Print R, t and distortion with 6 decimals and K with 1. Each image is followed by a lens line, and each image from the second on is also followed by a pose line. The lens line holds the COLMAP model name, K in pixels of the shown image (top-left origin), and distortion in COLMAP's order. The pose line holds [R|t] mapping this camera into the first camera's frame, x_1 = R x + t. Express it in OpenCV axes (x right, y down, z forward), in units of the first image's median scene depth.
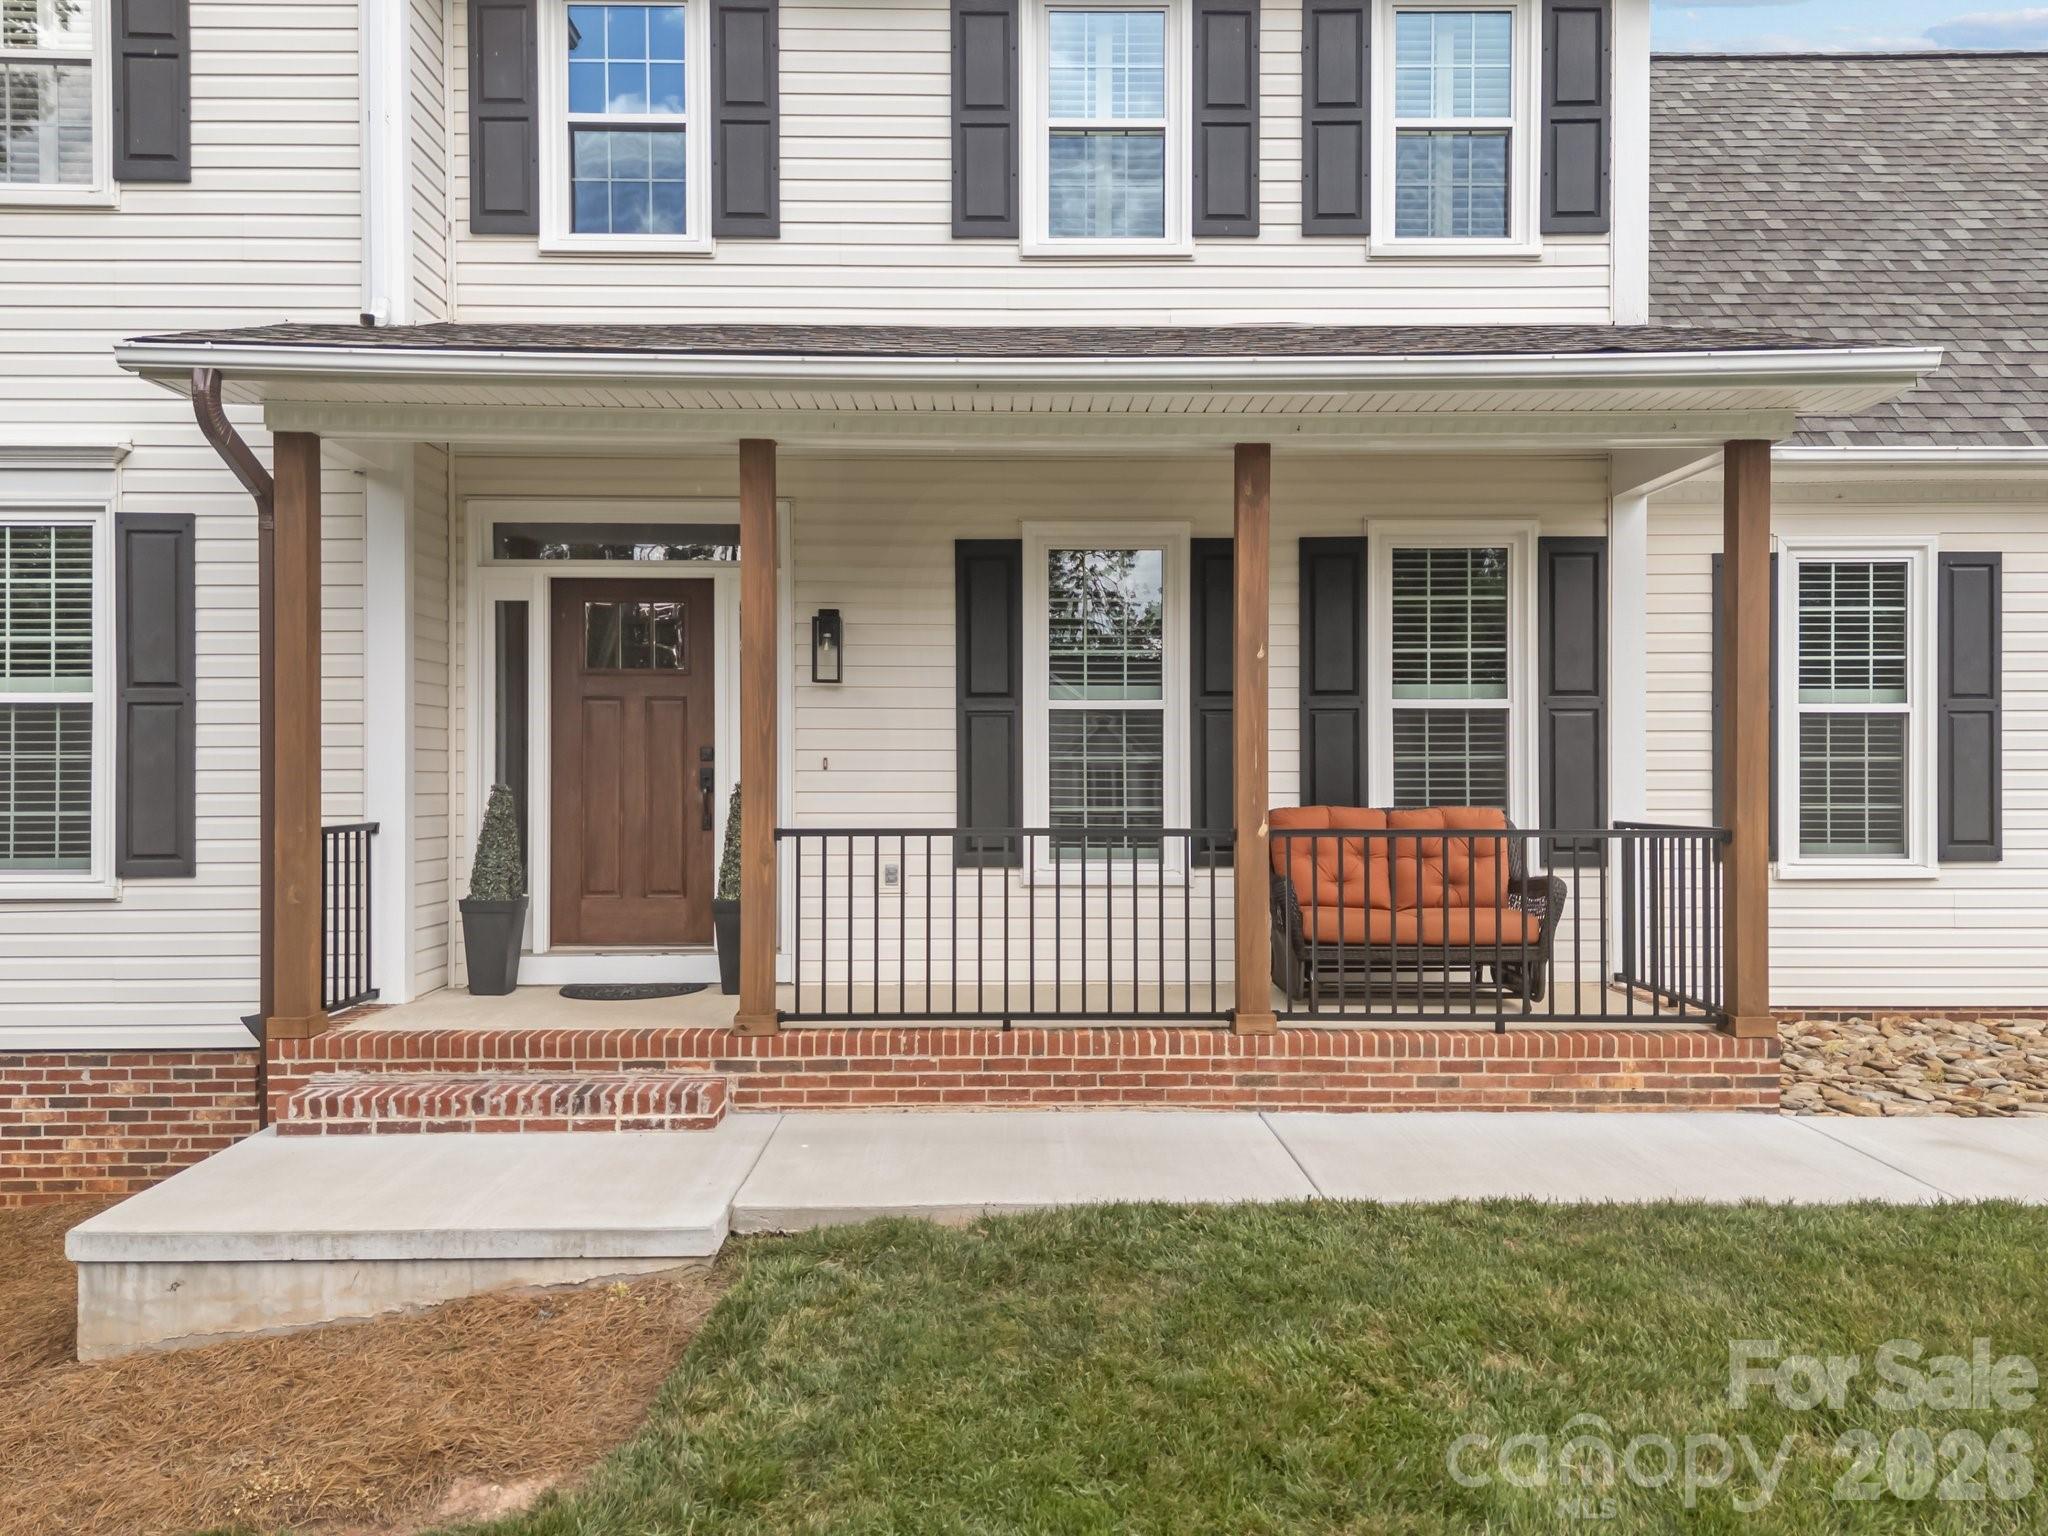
lens RADIAL K [[1437.1, 0, 997.0], [0, 1437.1, 745.6], [0, 0, 1]] dist [0.075446, -0.049951]
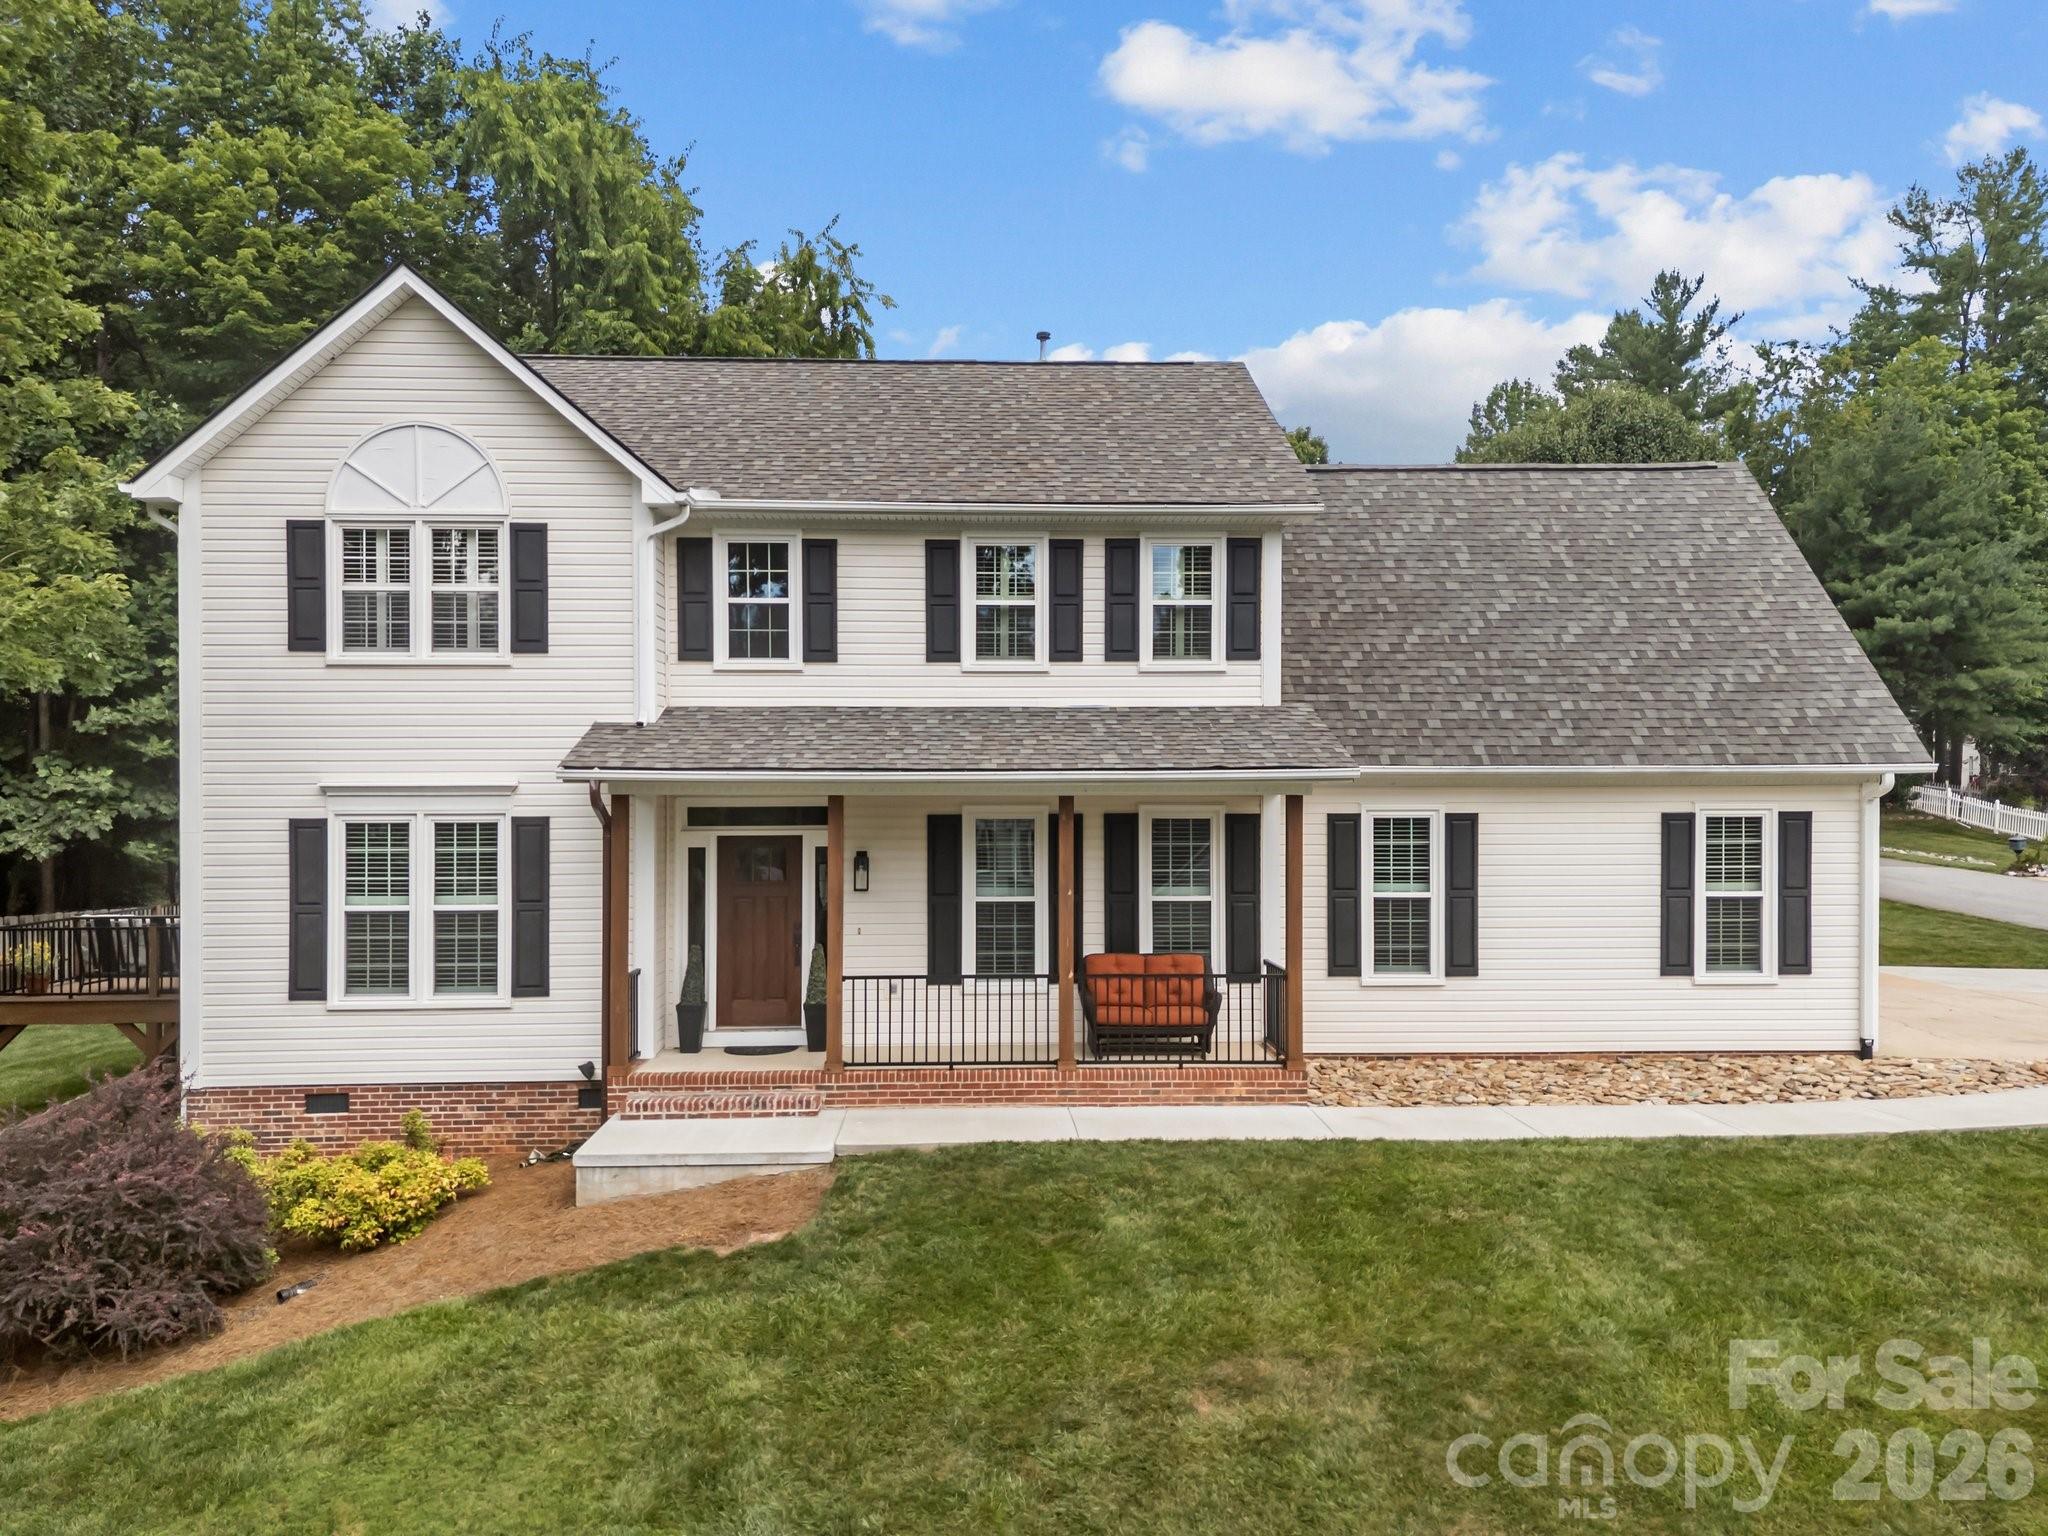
lens RADIAL K [[1538.1, 0, 1024.0], [0, 1538.1, 768.0], [0, 0, 1]] dist [0.173200, -0.275963]
pose [[0.999292, 0.002553, 0.037541, 0.027324], [-0.003027, 0.999917, 0.012556, -0.276934], [-0.037506, -0.012661, 0.999216, -1.281359]]
